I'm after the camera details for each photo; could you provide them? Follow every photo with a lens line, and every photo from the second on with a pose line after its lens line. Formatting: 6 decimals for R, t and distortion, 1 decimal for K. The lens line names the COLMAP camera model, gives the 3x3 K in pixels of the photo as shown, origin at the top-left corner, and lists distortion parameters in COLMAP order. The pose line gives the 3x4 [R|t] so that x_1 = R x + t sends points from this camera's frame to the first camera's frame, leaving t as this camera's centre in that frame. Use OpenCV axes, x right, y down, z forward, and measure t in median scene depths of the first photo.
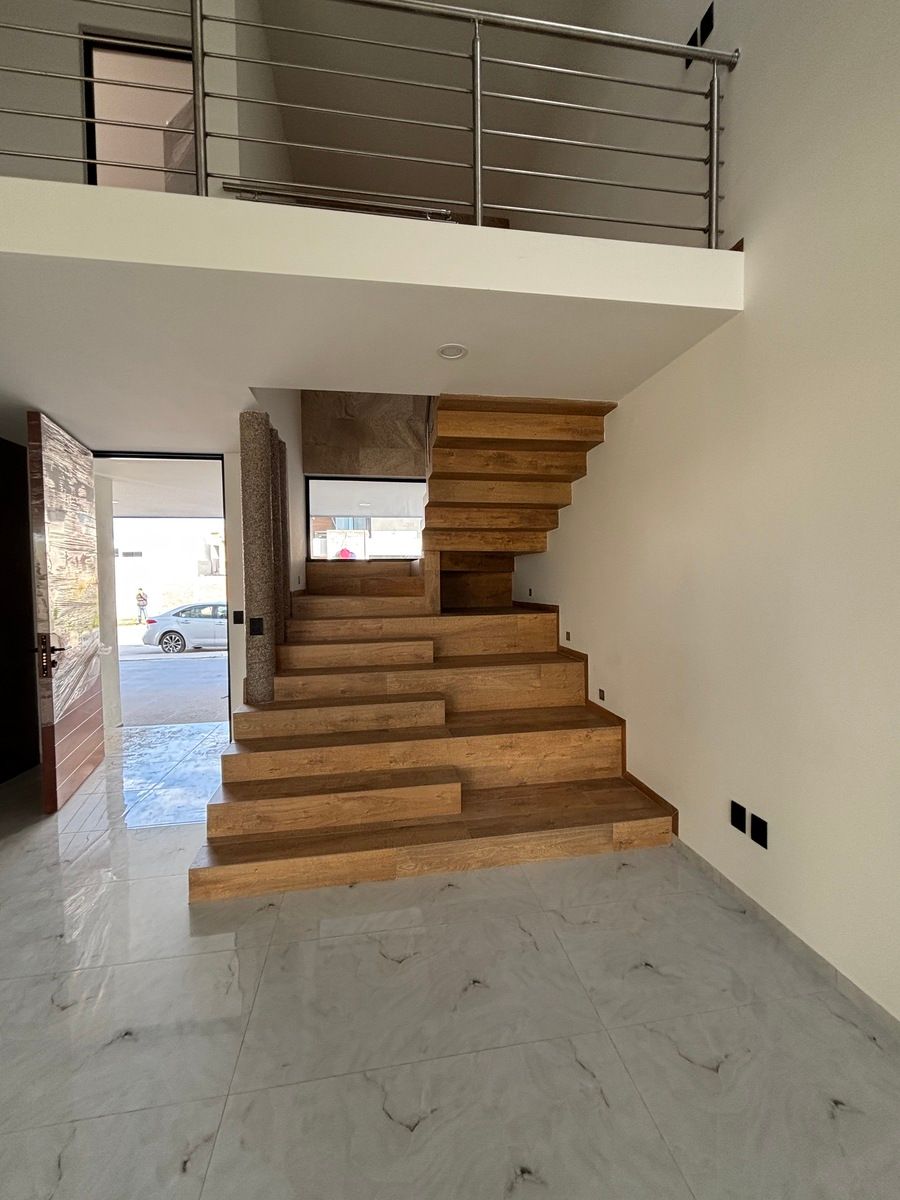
lens RADIAL K [[485.0, 0, 452.0], [0, 485.0, 597.5], [0, 0, 1]] dist [-0.002725, -0.000019]
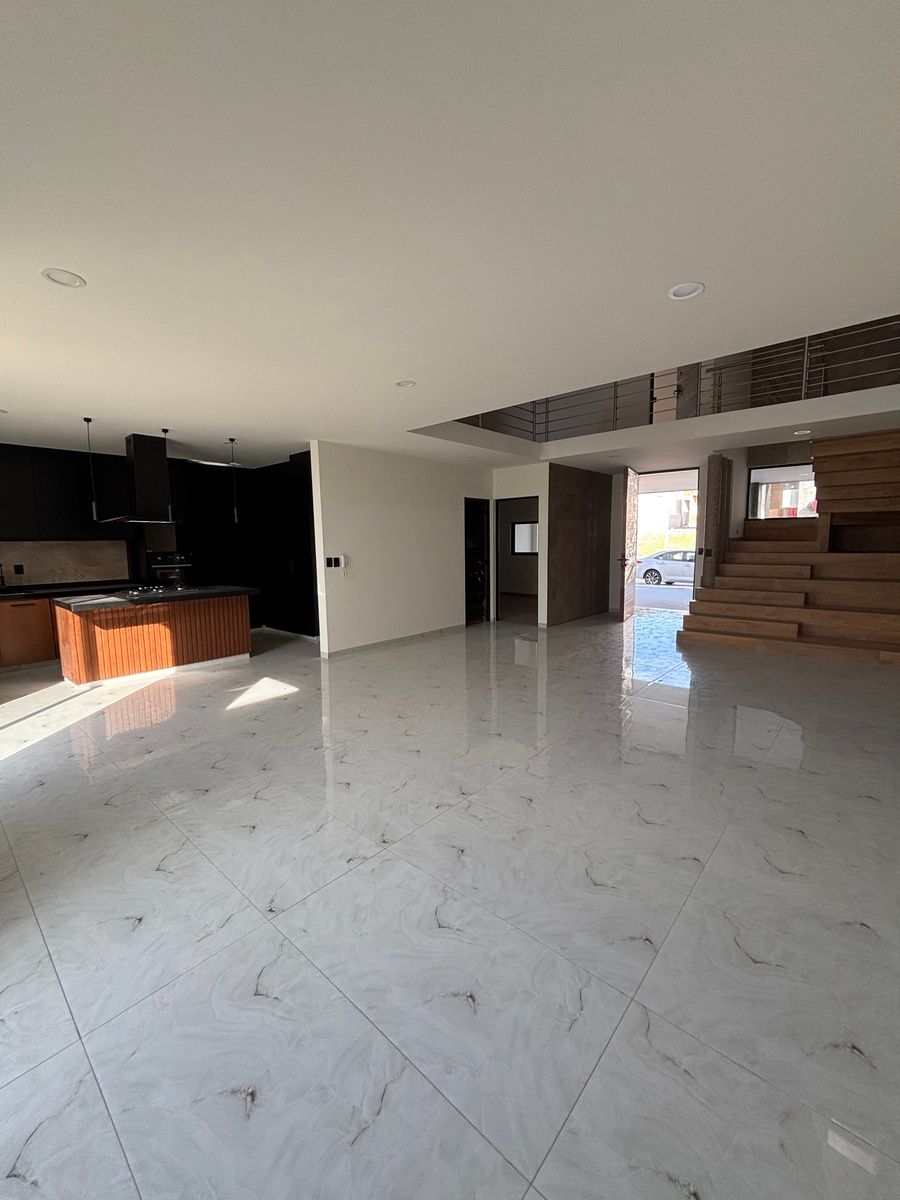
lens RADIAL K [[485.0, 0, 452.0], [0, 485.0, 597.5], [0, 0, 1]] dist [-0.002725, -0.000019]
pose [[0.625277, 0.099243, -0.774067, 0.461808], [-0.024204, 0.993870, 0.107873, 0.040472], [0.780027, -0.048715, 0.623846, -1.006529]]
